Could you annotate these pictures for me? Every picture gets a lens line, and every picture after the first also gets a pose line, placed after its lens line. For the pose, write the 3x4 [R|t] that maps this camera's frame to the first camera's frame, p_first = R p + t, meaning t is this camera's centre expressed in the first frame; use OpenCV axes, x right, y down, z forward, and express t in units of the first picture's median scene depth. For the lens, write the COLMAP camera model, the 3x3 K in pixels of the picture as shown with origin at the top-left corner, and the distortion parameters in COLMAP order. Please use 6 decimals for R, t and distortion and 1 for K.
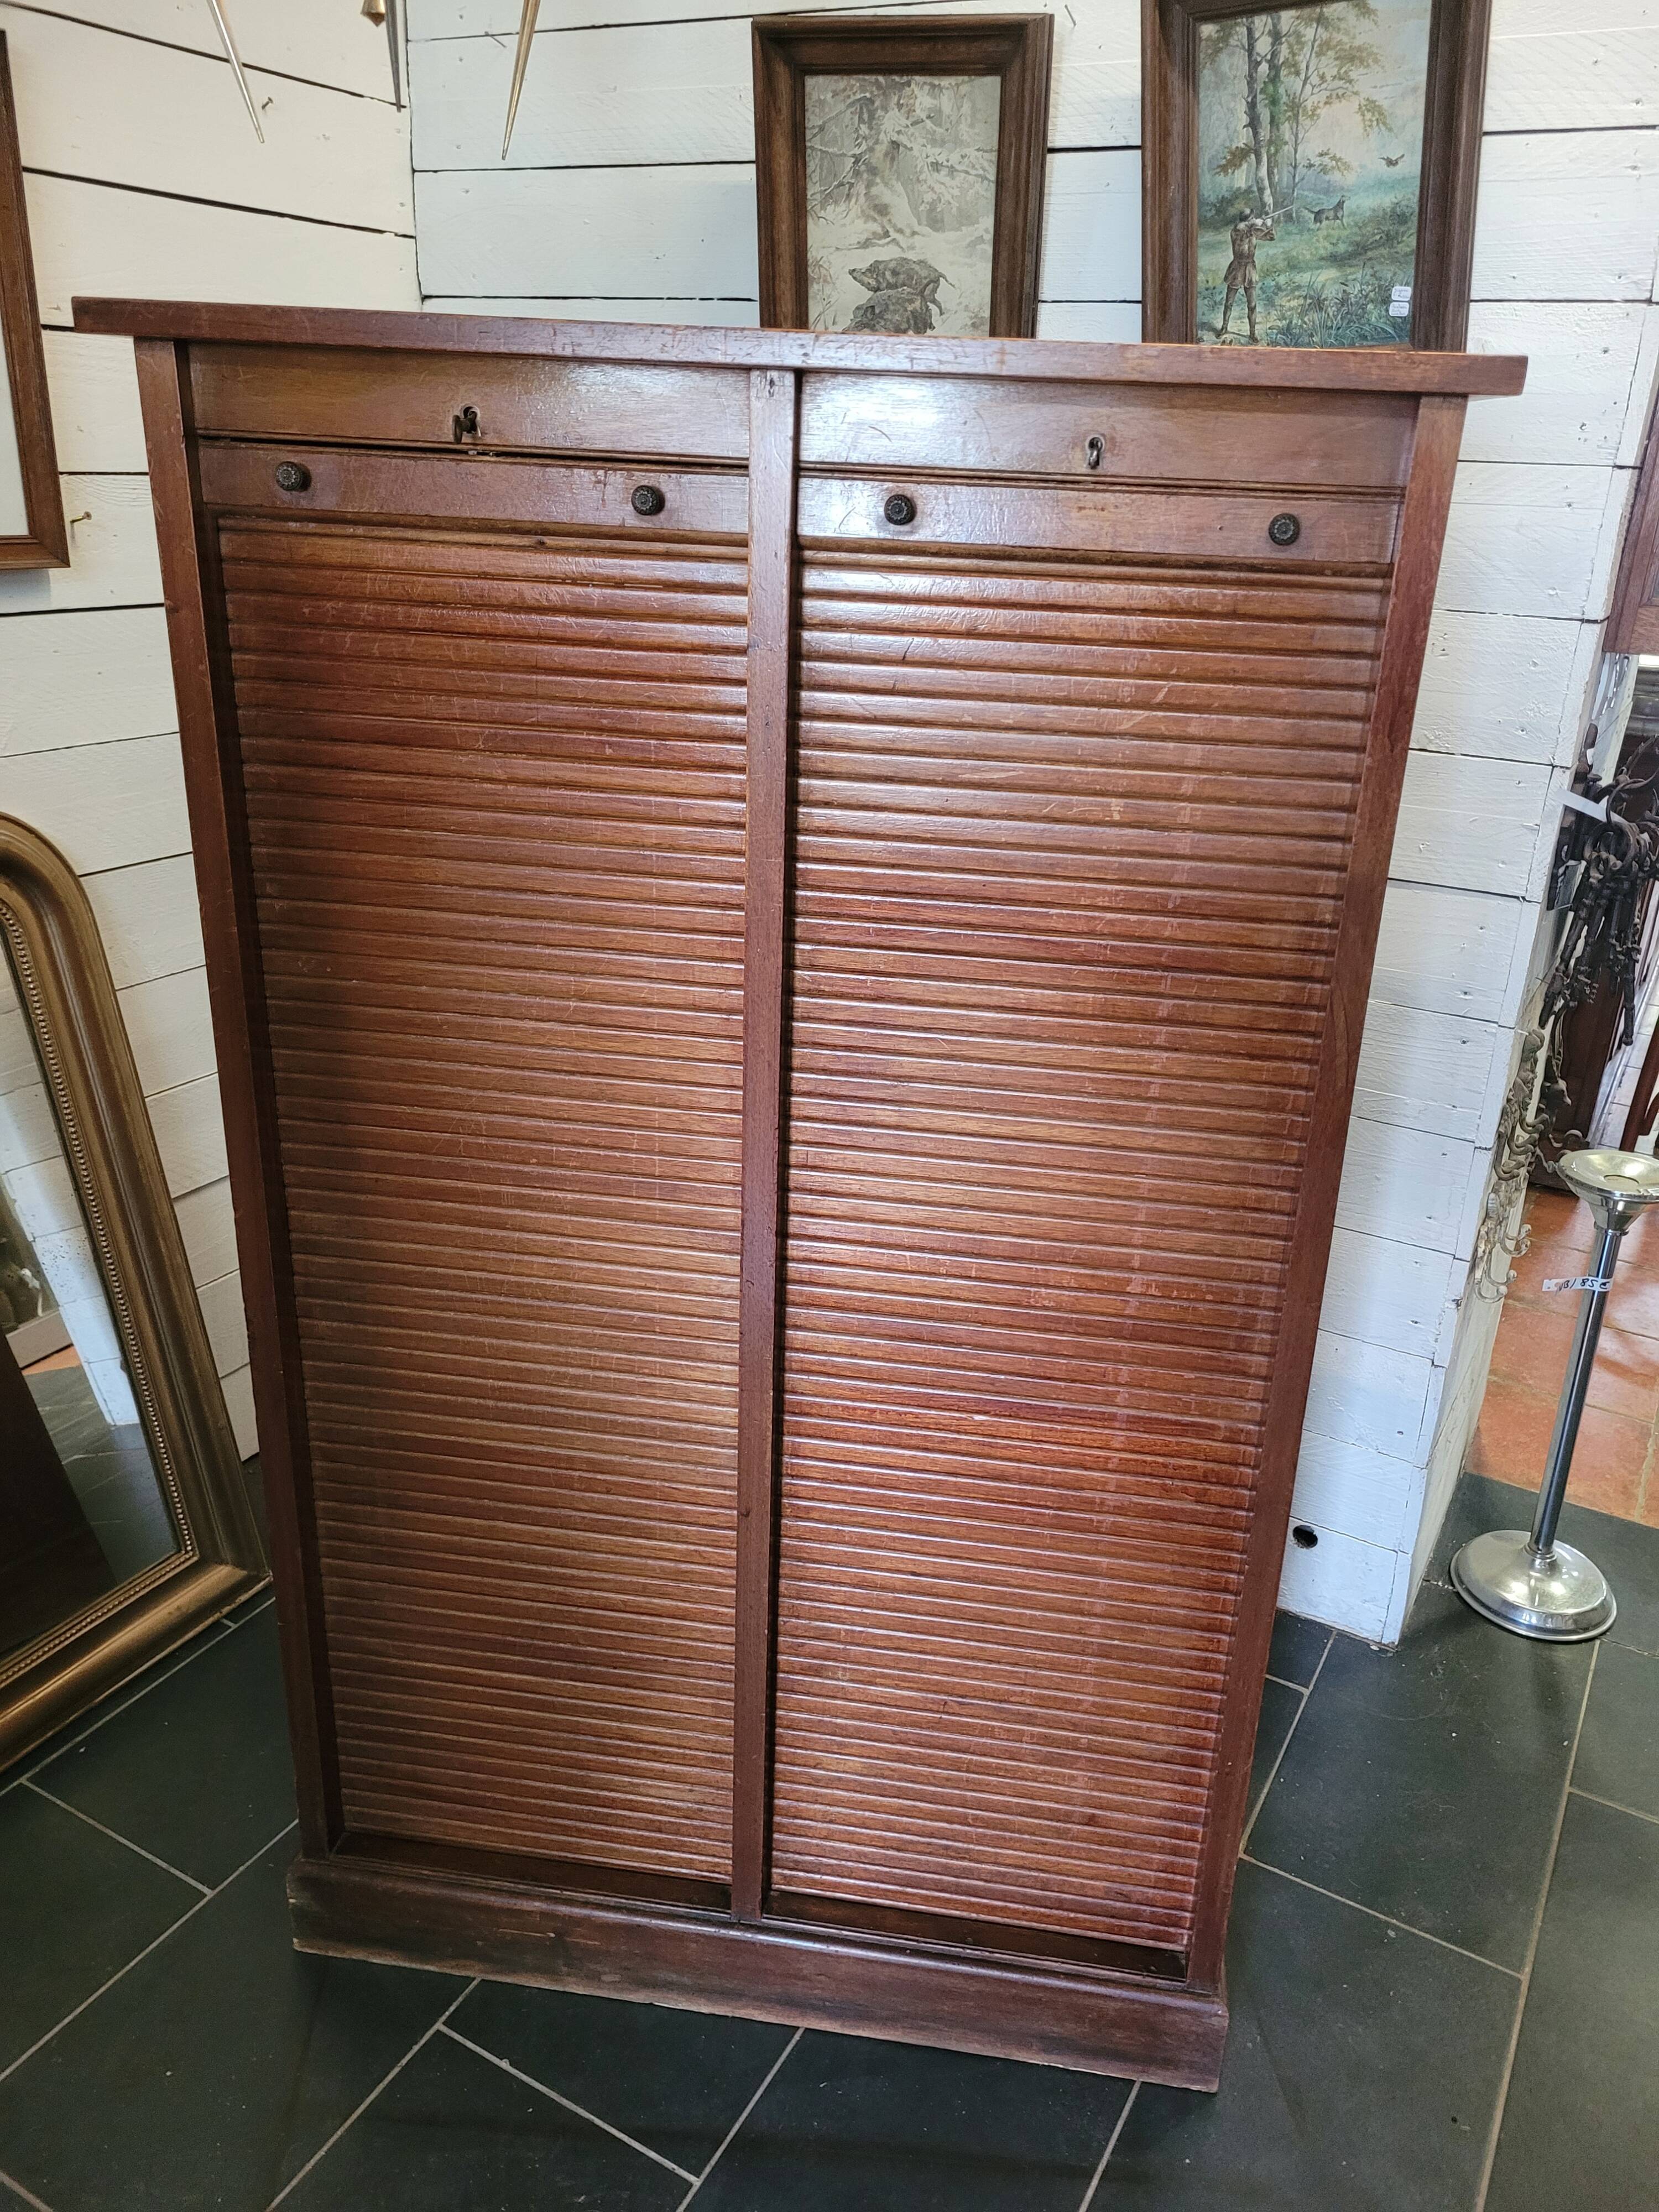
lens RADIAL K [[1670.2, 0, 857.1], [0, 1670.2, 1107.0], [0, 0, 1]] dist [0.045855, -0.029853]
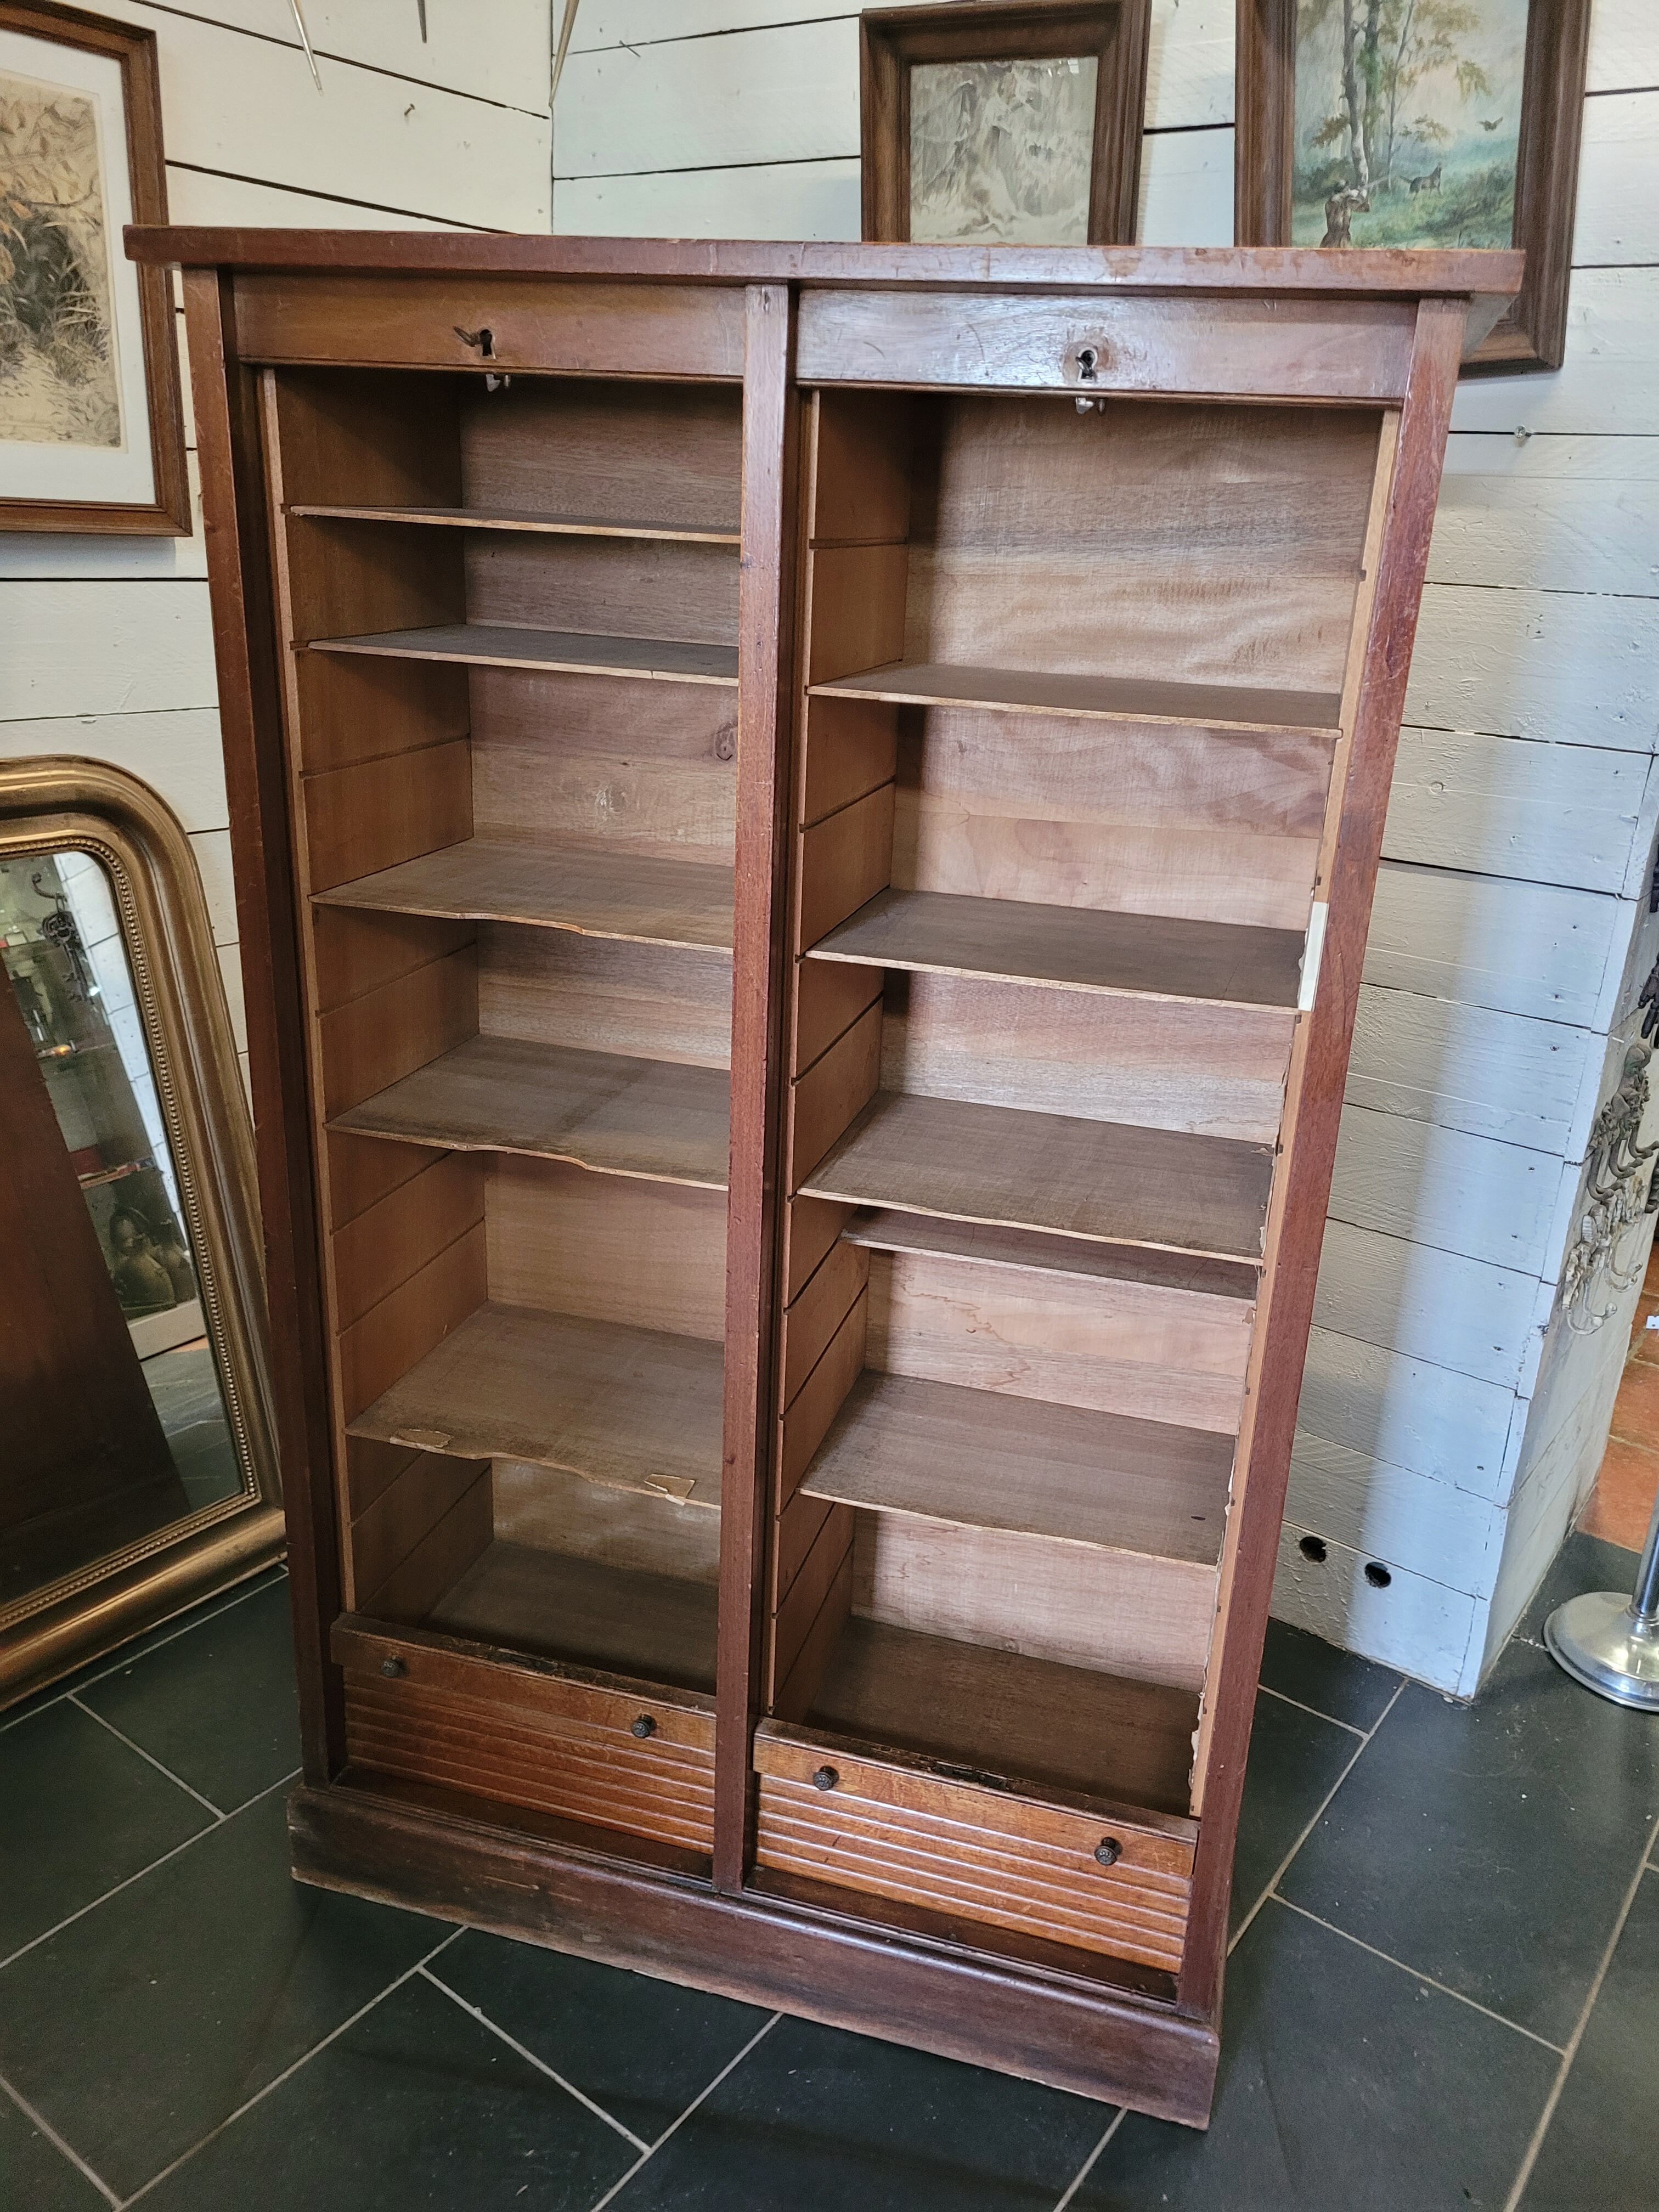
lens RADIAL K [[1673.6, 0, 852.5], [0, 1673.6, 1099.0], [0, 0, 1]] dist [0.044404, -0.024049]
pose [[0.991679, 0.050394, -0.118464, 0.098953], [-0.055447, 0.997670, -0.039750, 0.058857], [0.116185, 0.045988, 0.992162, 0.016498]]
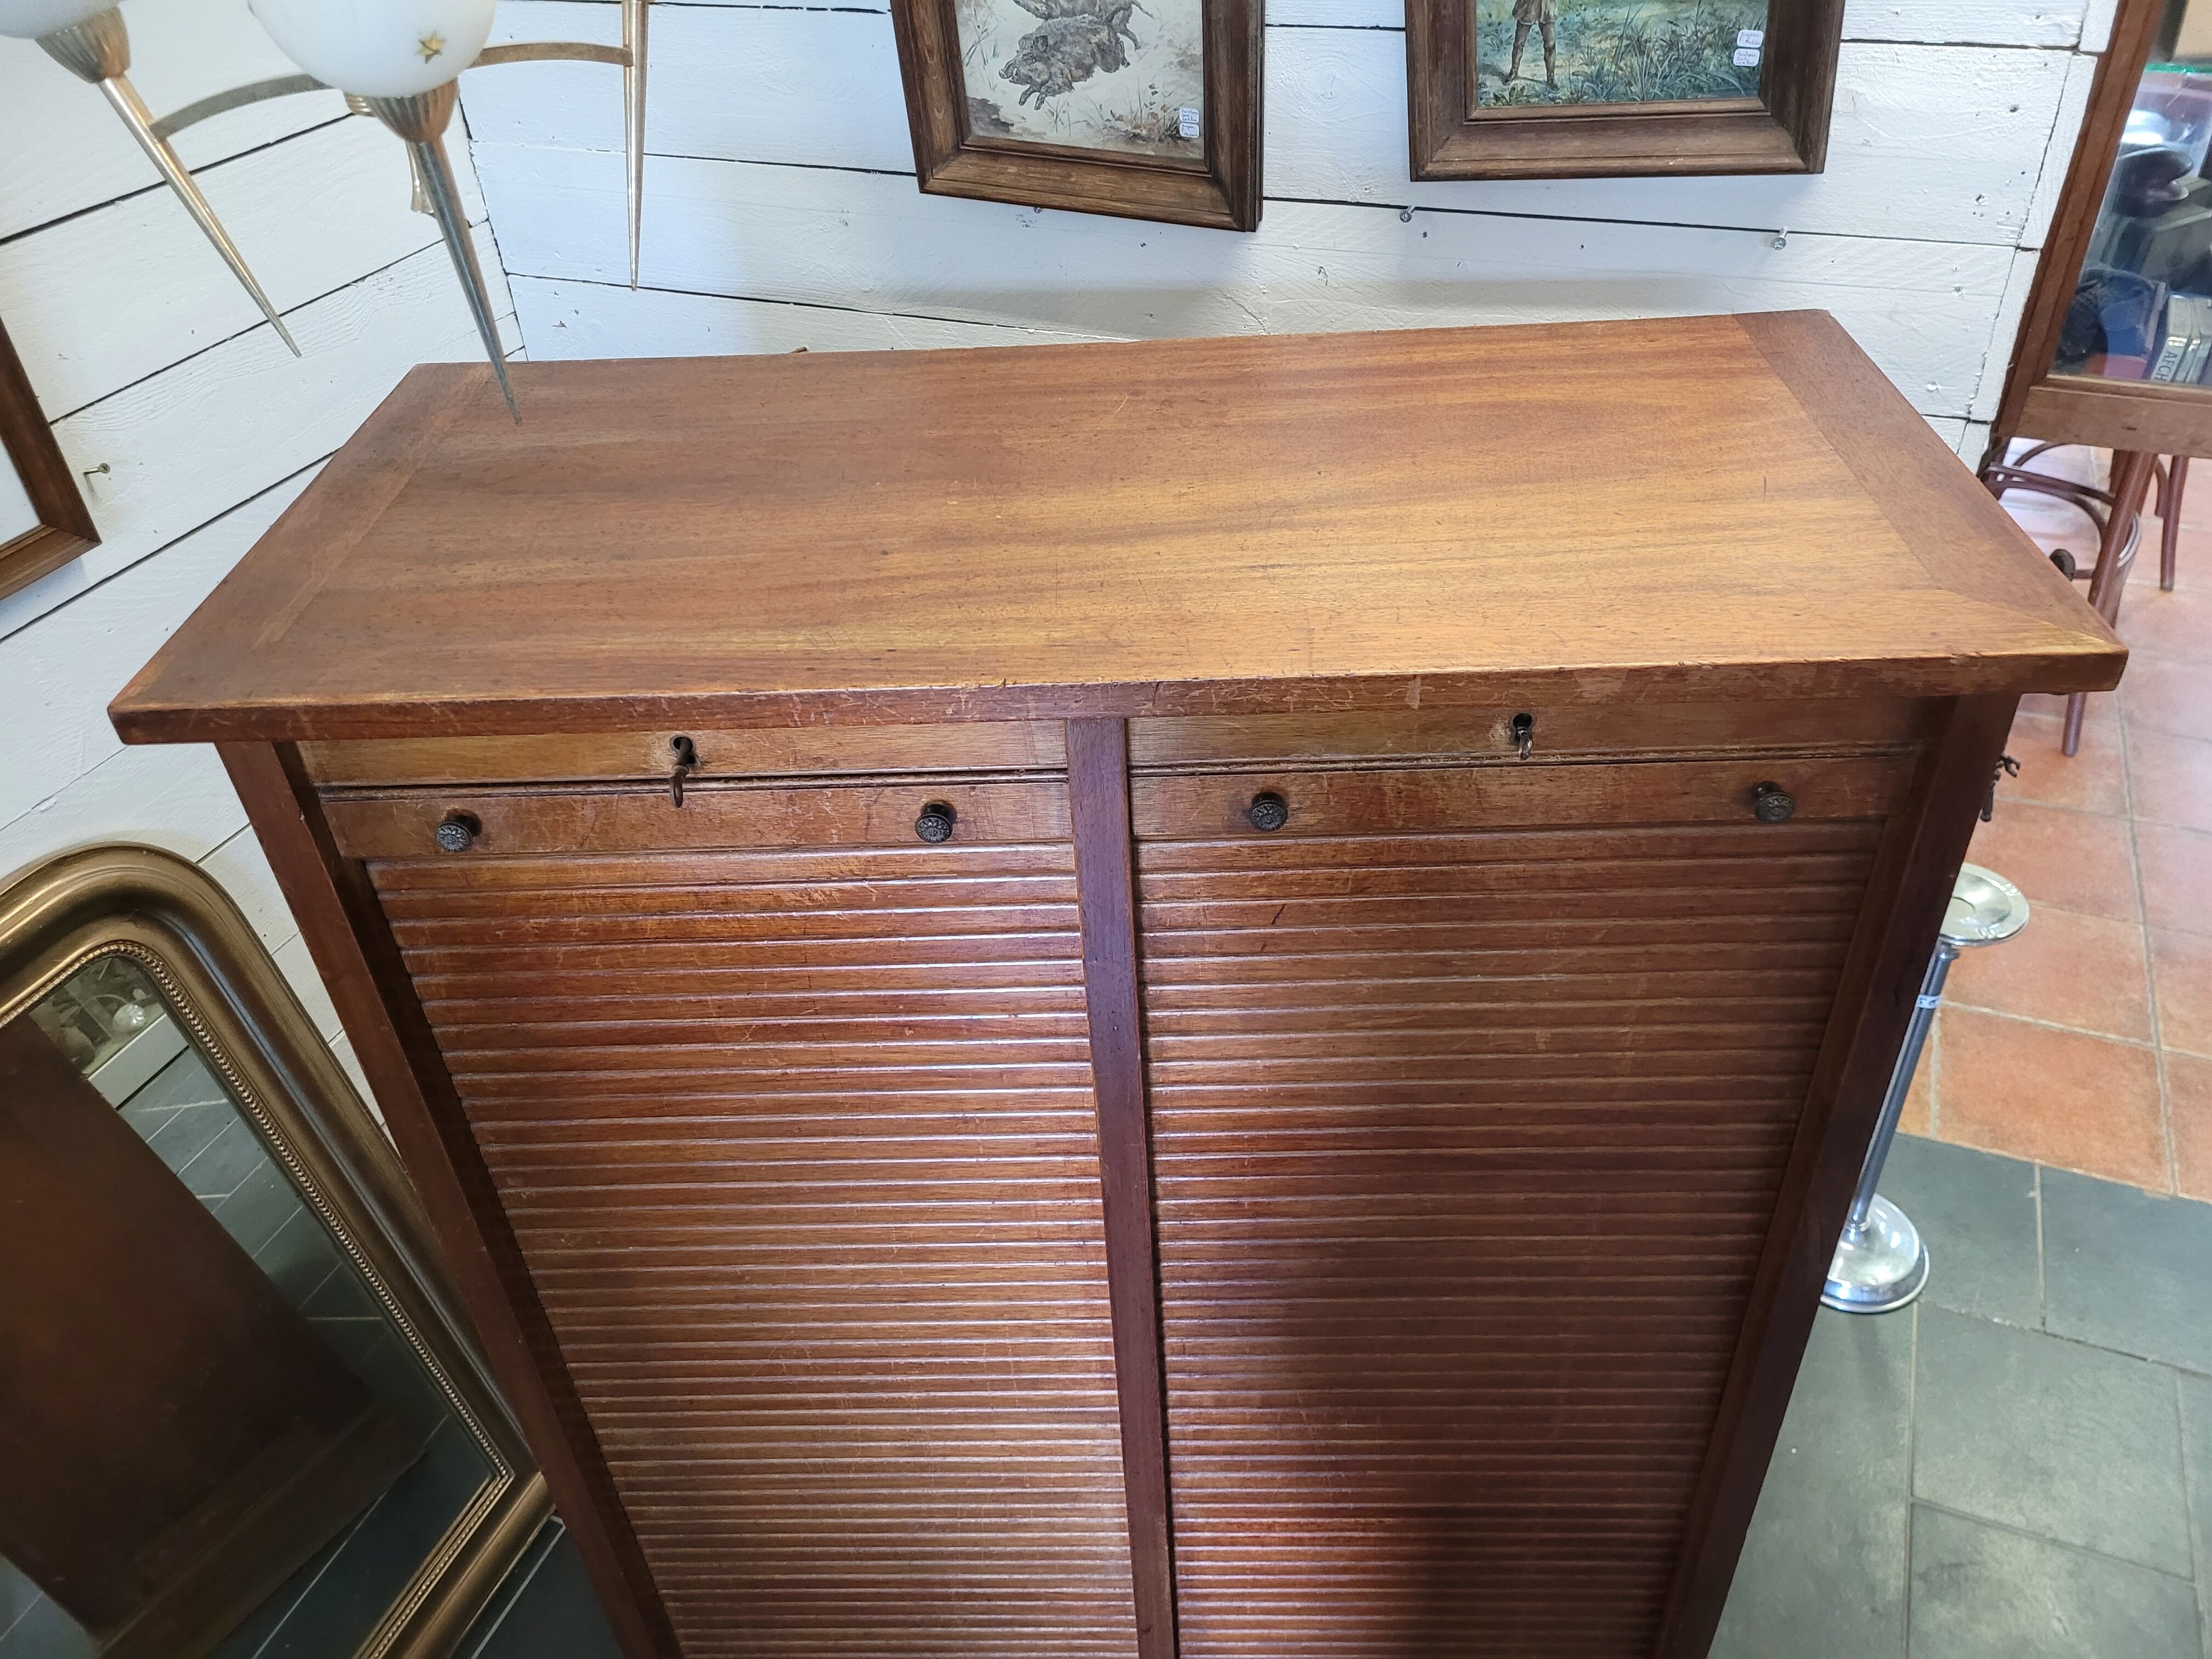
lens RADIAL K [[1673.6, 0, 1094.8], [0, 1673.6, 826.4], [0, 0, 1]] dist [0.044404, -0.024049]
pose [[0.988930, -0.143949, 0.035995, -0.057678], [0.129394, 0.955357, 0.265613, -0.394340], [-0.072623, -0.258015, 0.963408, 0.184469]]
